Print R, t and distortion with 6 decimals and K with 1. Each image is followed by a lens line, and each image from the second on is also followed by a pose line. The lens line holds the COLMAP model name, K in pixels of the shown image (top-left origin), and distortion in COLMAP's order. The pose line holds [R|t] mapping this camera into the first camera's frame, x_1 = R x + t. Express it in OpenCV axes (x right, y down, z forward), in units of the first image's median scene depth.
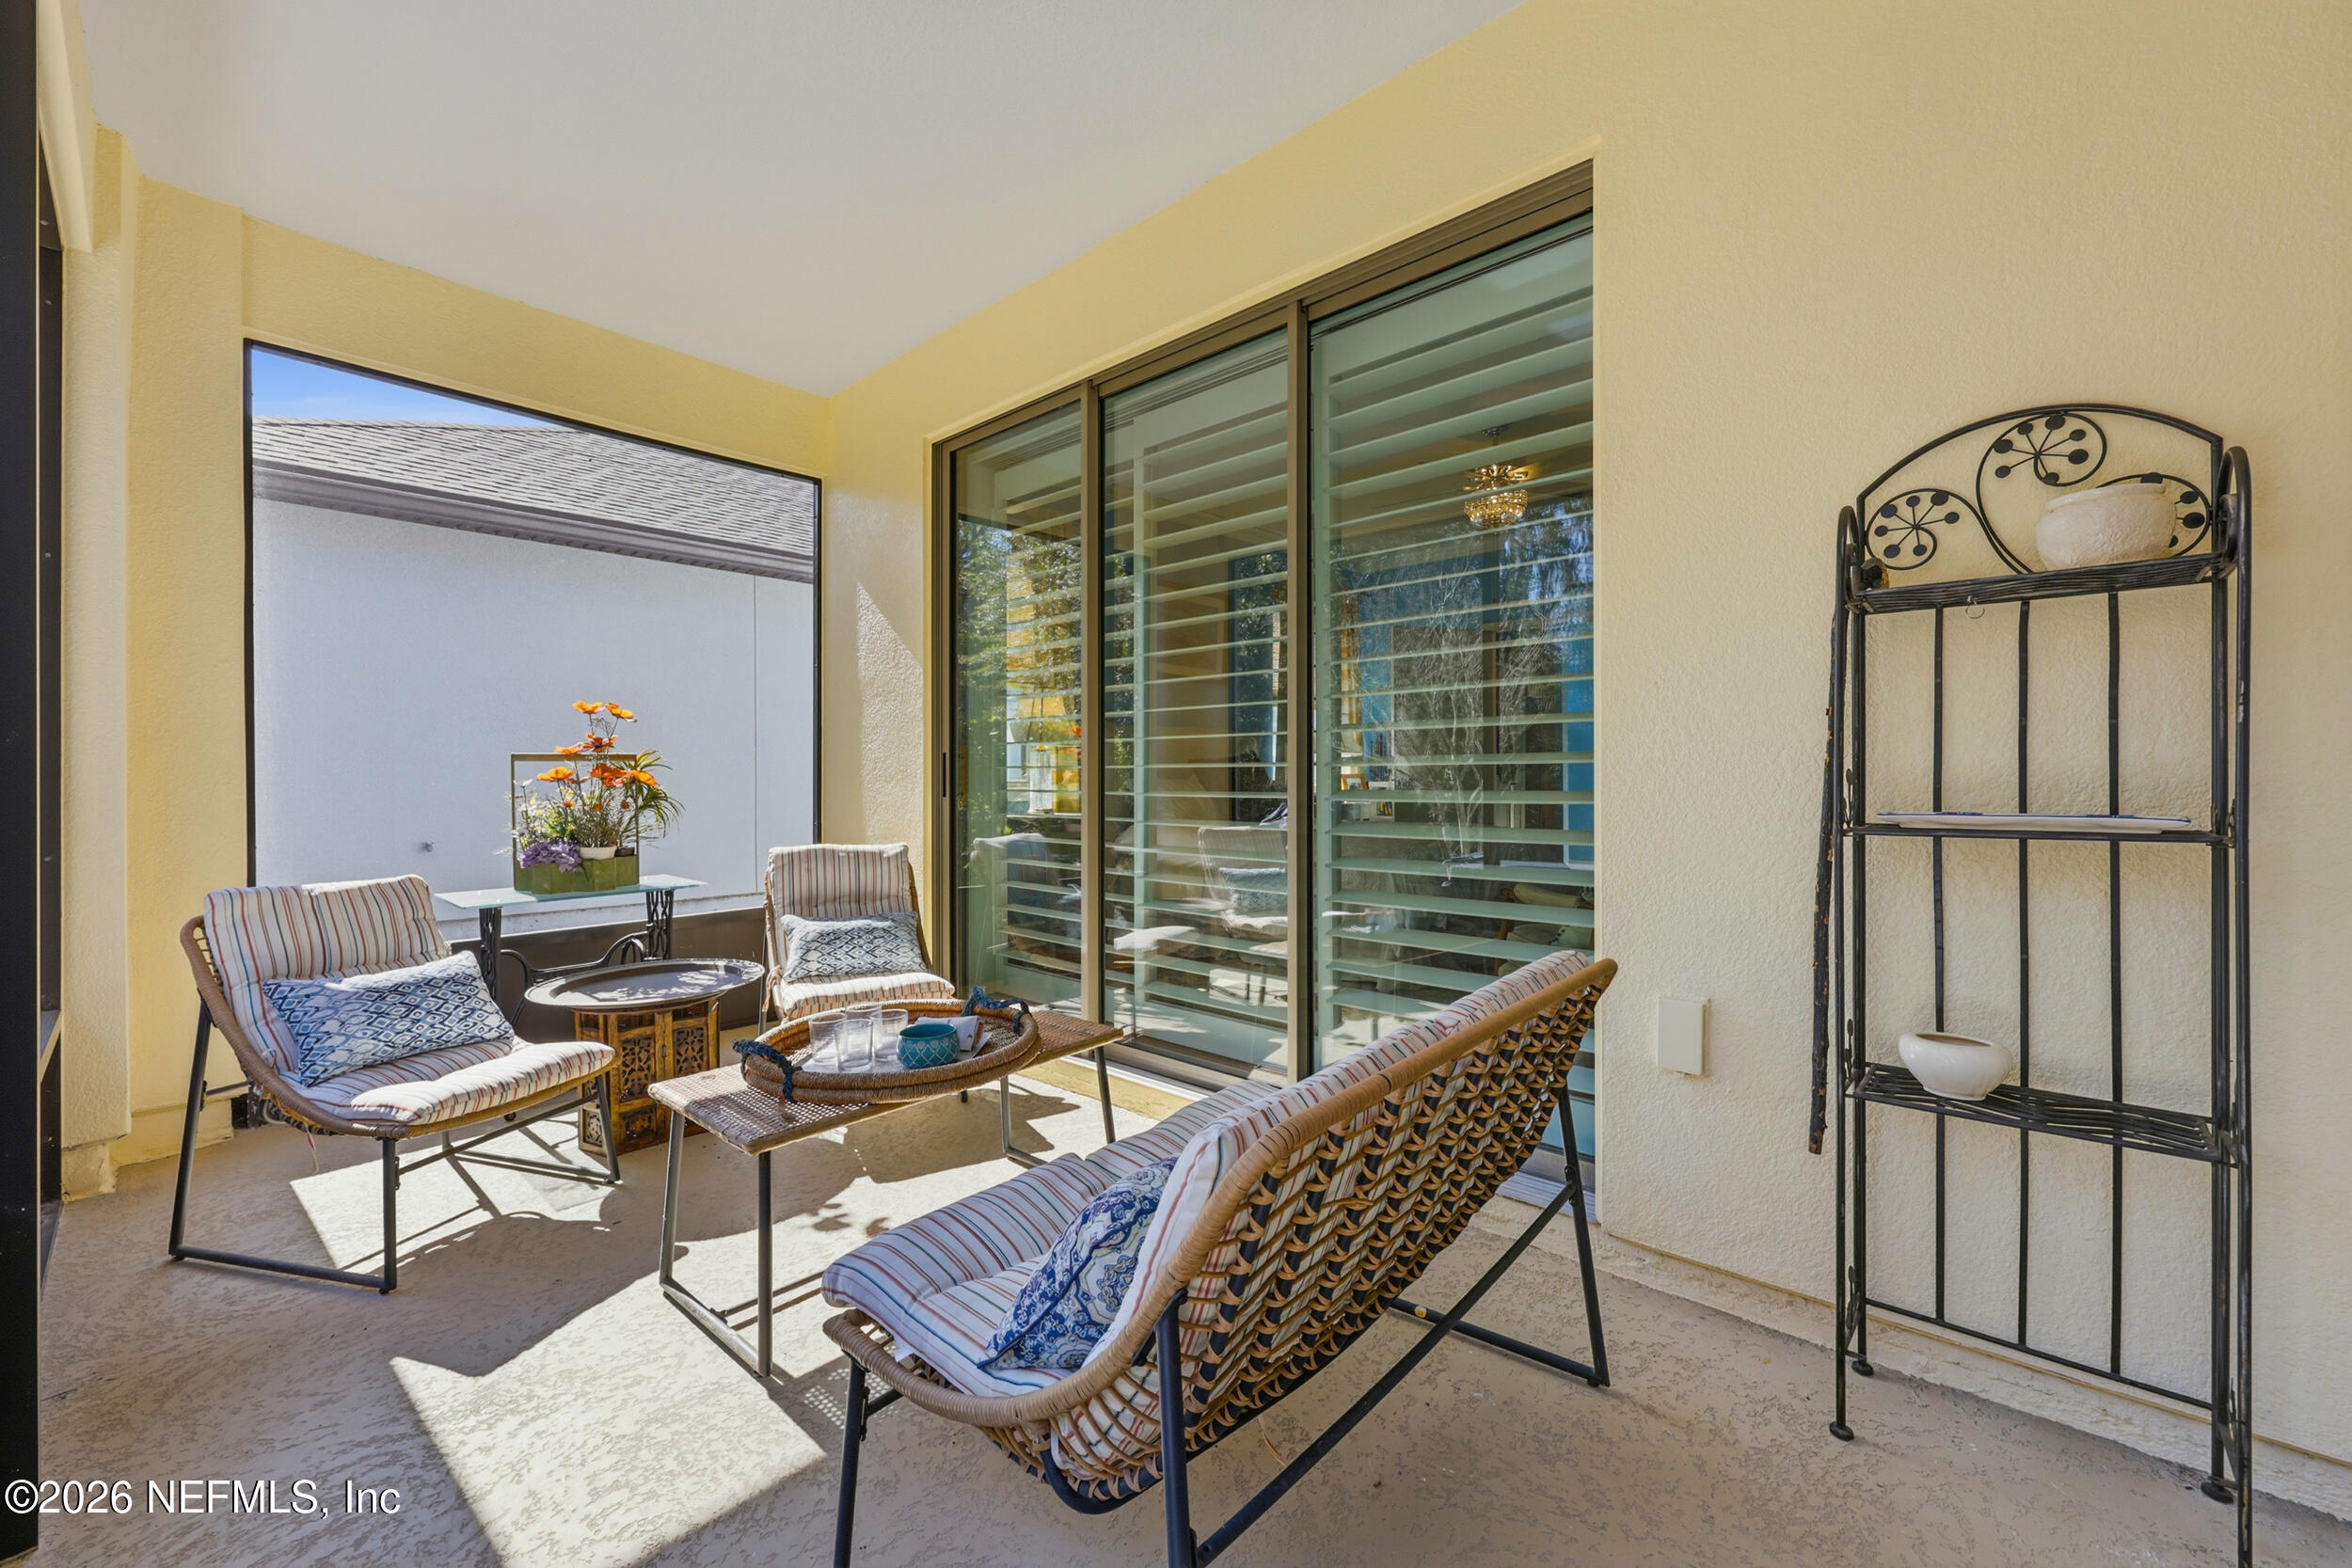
lens RADIAL K [[953.4, 0, 1171.3], [0, 953.4, 782.9], [0, 0, 1]] dist [-0.000535, -0.000034]
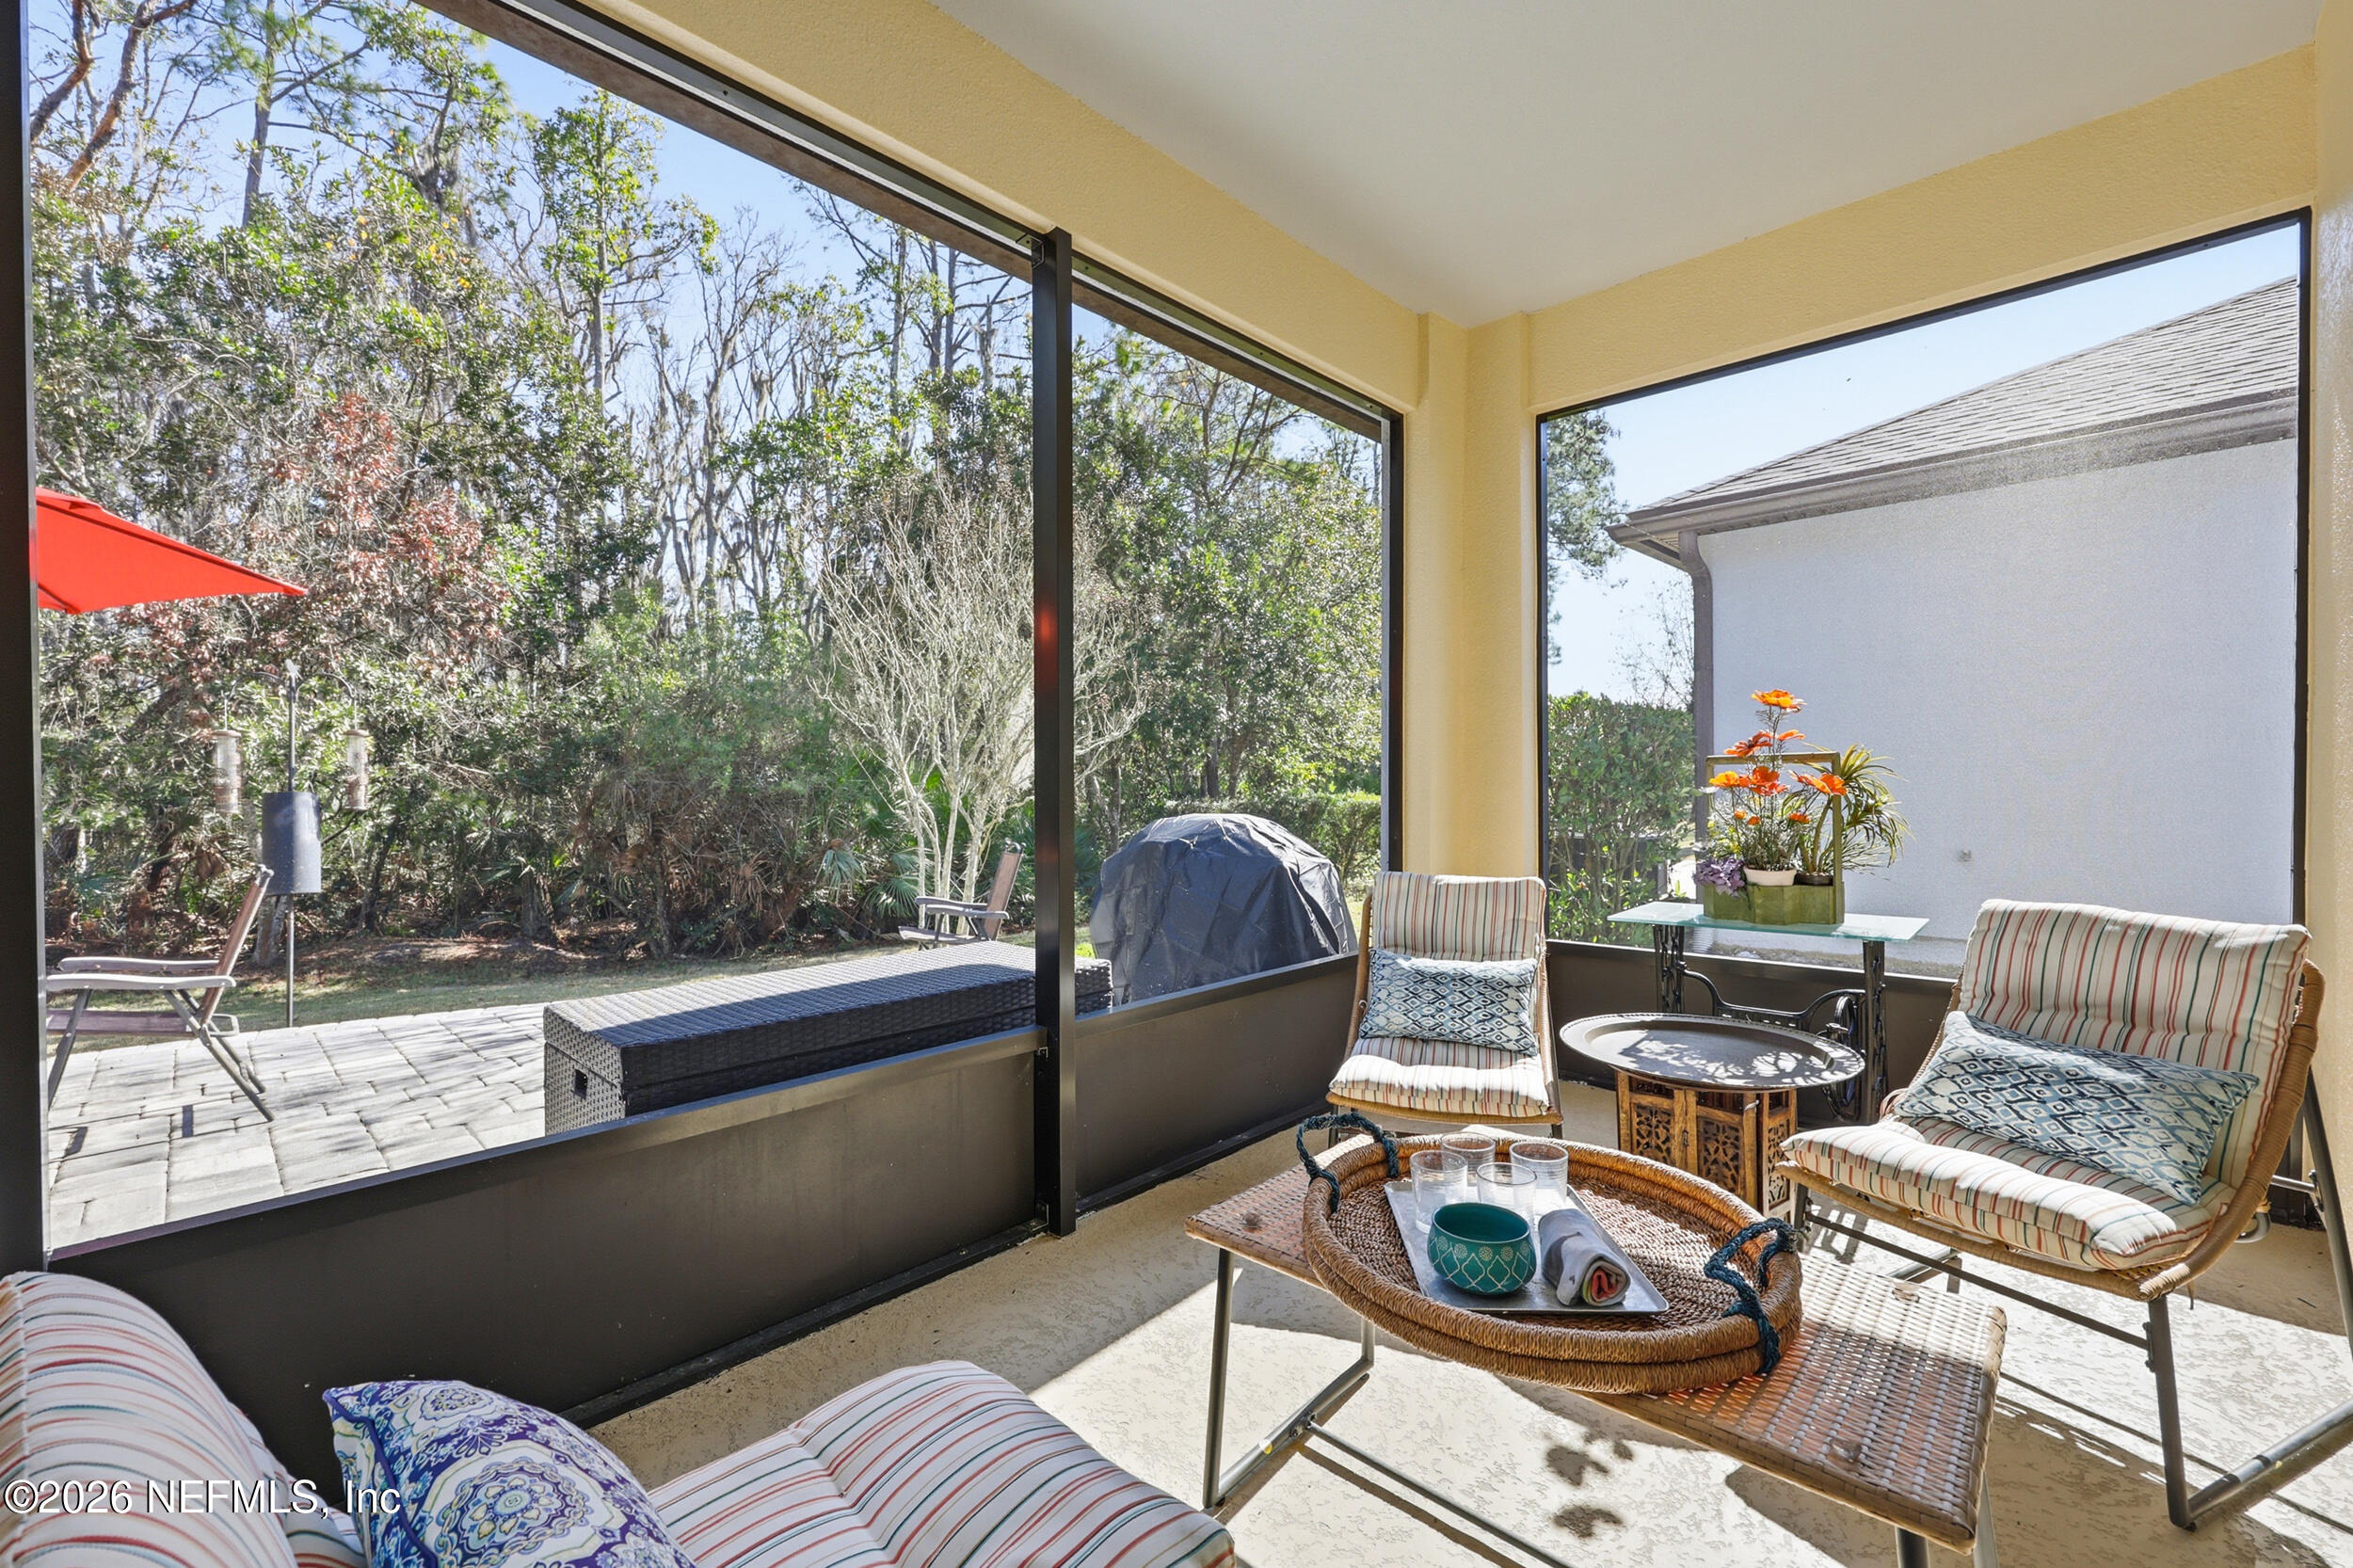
lens RADIAL K [[953.9, 0, 1173.1], [0, 953.9, 785.3], [0, 0, 1]] dist [-0.000535, -0.000034]
pose [[-0.029099, 0.006084, -0.999558, 0.226054], [0.002925, 0.999978, 0.006001, -0.010755], [0.999572, -0.002749, -0.029117, 0.536201]]
